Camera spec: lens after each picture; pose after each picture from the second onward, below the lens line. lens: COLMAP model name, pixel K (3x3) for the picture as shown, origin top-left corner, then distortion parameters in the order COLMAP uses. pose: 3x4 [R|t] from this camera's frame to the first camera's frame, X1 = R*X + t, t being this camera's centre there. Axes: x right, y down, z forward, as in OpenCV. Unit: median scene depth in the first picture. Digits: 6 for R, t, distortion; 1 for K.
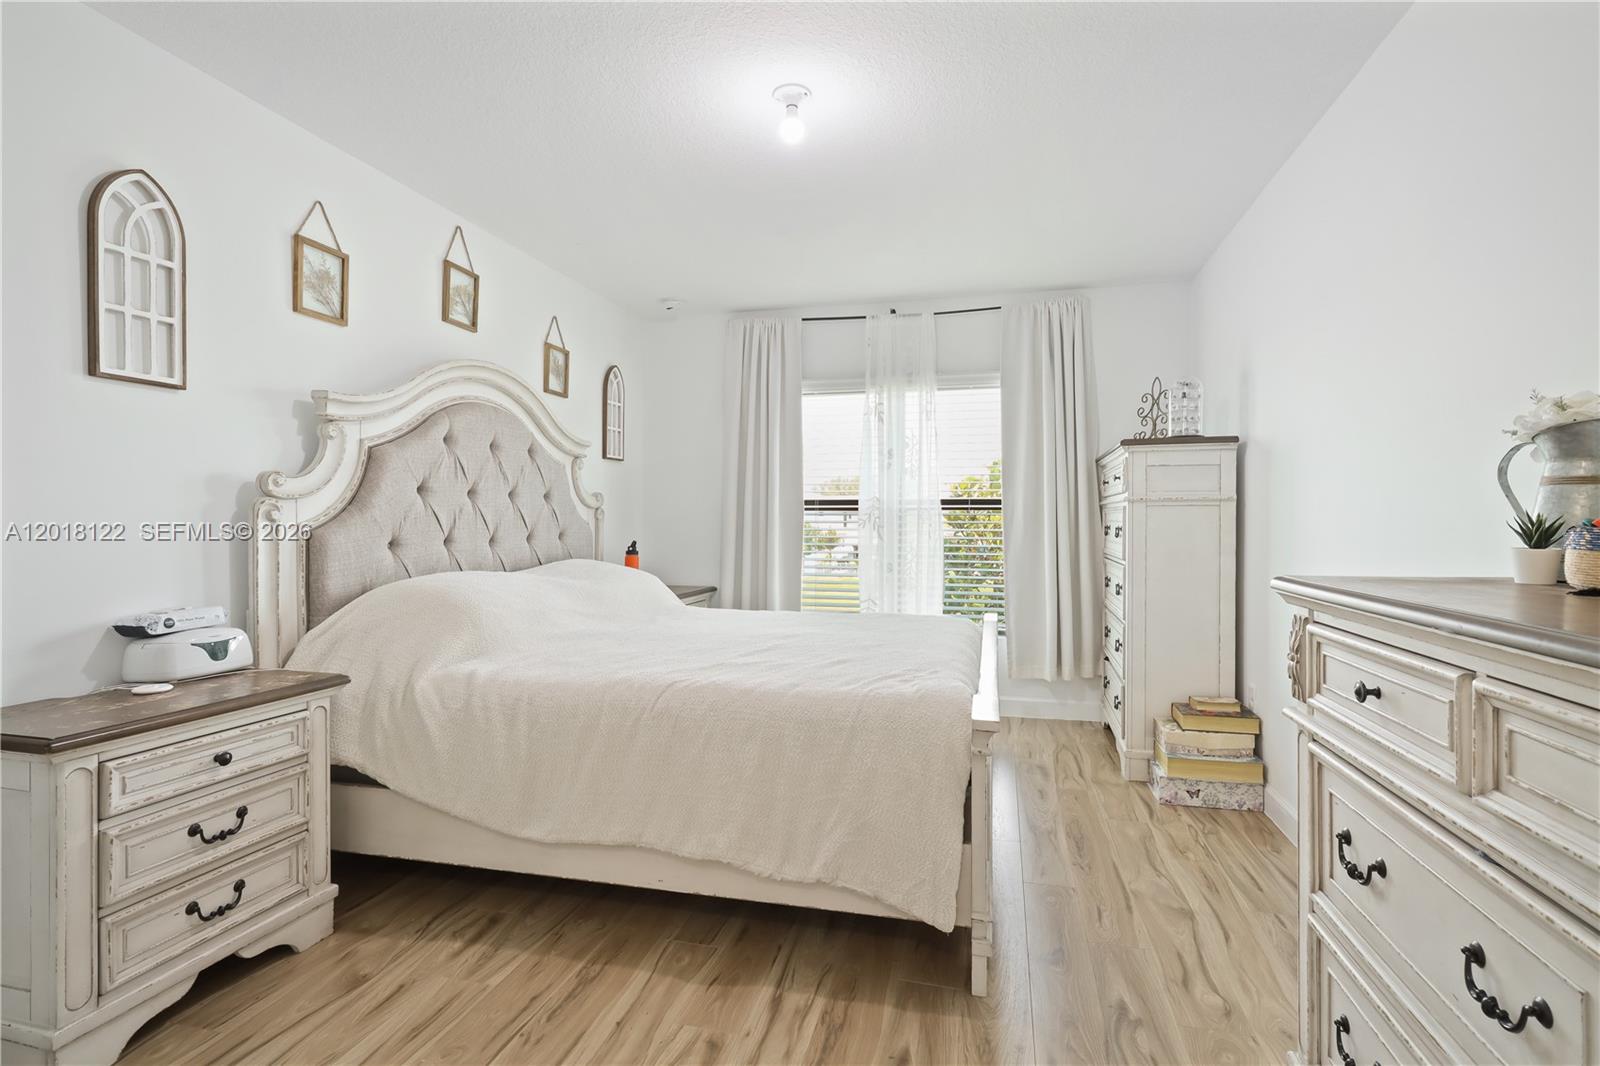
lens RADIAL K [[768.4, 0, 806.8], [0, 768.4, 536.3], [0, 0, 1]] dist [0.006299, 0.001392]
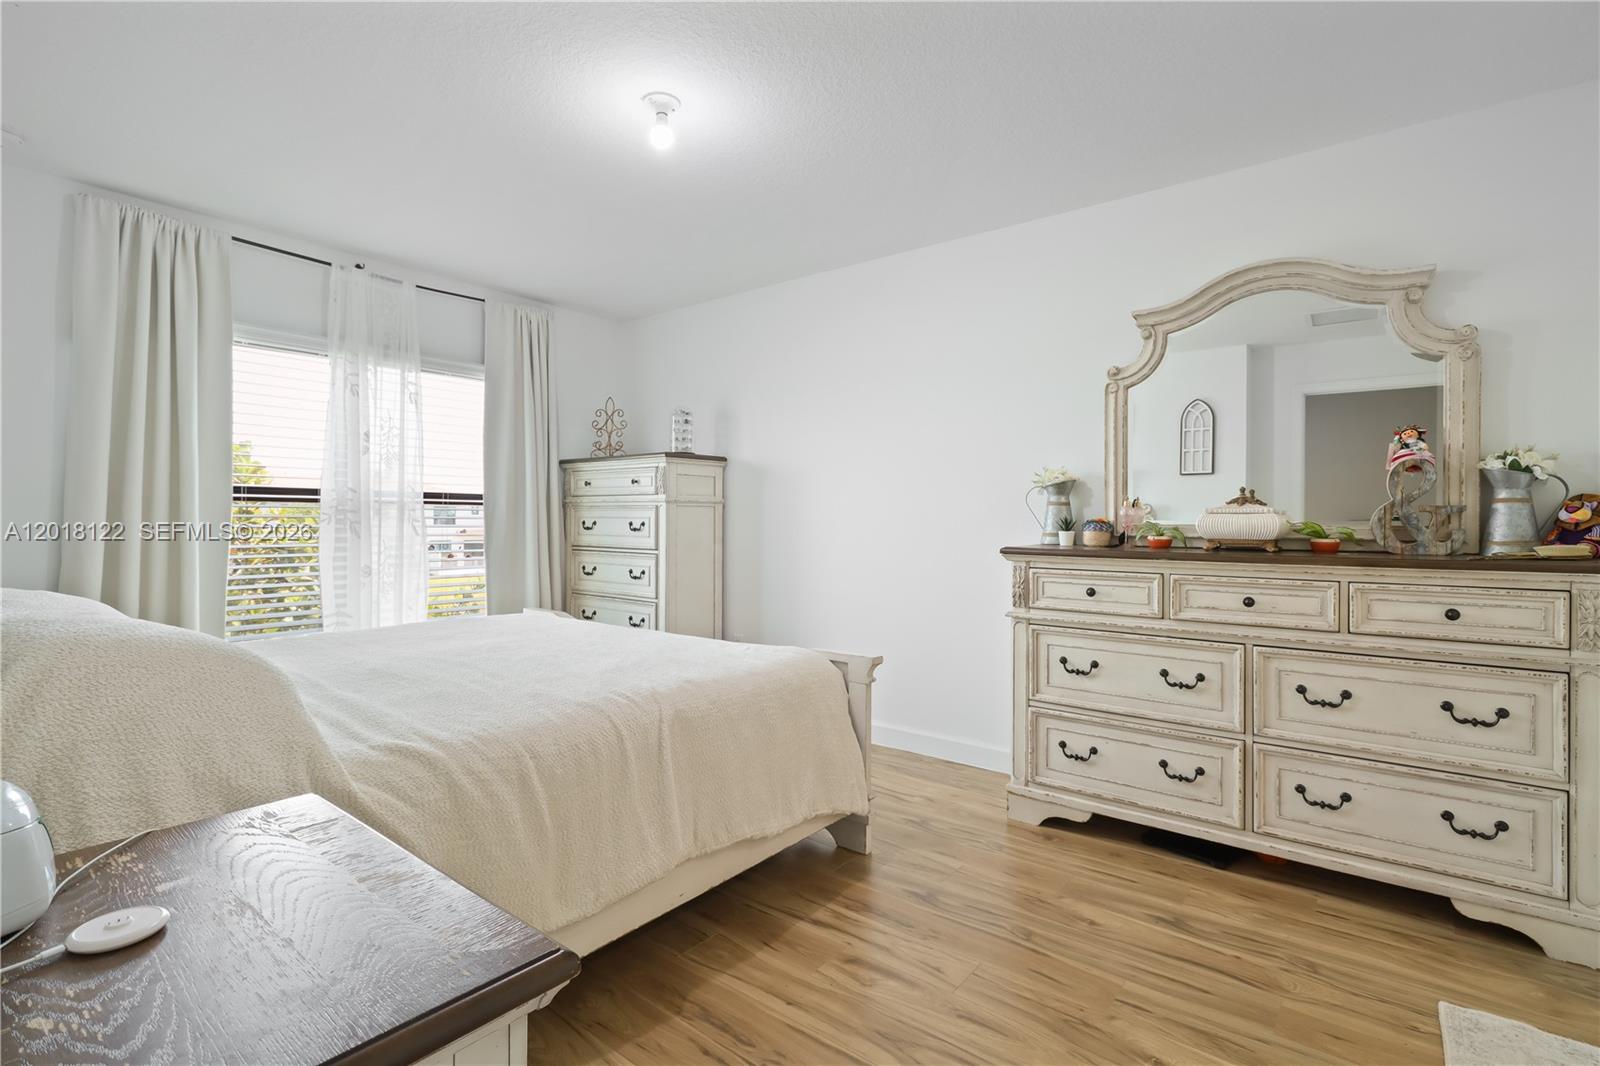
lens RADIAL K [[768.4, 0, 799.9], [0, 768.4, 527.0], [0, 0, 1]] dist [0.006299, 0.001392]
pose [[0.405448, -0.007474, 0.914088, -0.488722], [0.012406, 0.999919, 0.002673, -0.004257], [-0.914034, 0.010257, 0.405508, 0.232674]]
